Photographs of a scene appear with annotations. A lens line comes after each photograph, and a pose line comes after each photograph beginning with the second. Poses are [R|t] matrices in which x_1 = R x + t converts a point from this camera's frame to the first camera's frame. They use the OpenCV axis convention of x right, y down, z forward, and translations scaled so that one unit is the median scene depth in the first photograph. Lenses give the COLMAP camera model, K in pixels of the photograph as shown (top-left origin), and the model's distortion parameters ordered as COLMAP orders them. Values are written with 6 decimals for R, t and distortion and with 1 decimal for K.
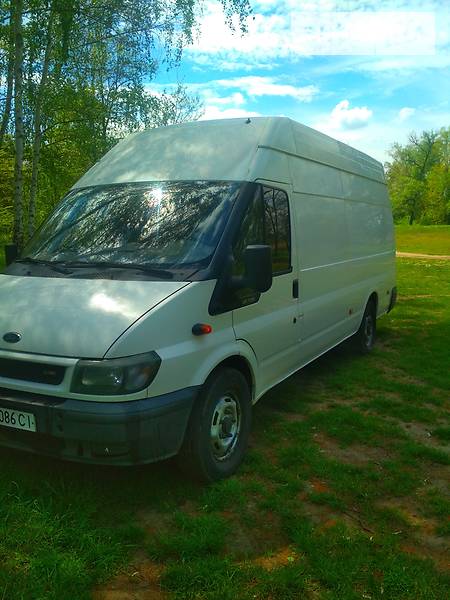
lens RADIAL K [[545.3, 0, 225.0], [0, 545.3, 299.3], [0, 0, 1]] dist [-0.016237, -0.013012]
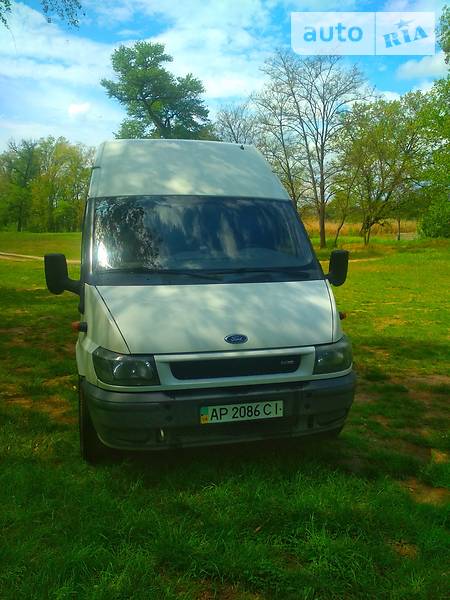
lens RADIAL K [[545.3, 0, 225.1], [0, 545.3, 299.3], [0, 0, 1]] dist [-0.016237, -0.013012]
pose [[0.739875, -0.065329, 0.669565, -1.126358], [0.073644, 0.997158, 0.015914, -0.026009], [-0.668701, 0.037535, 0.742583, 0.213011]]
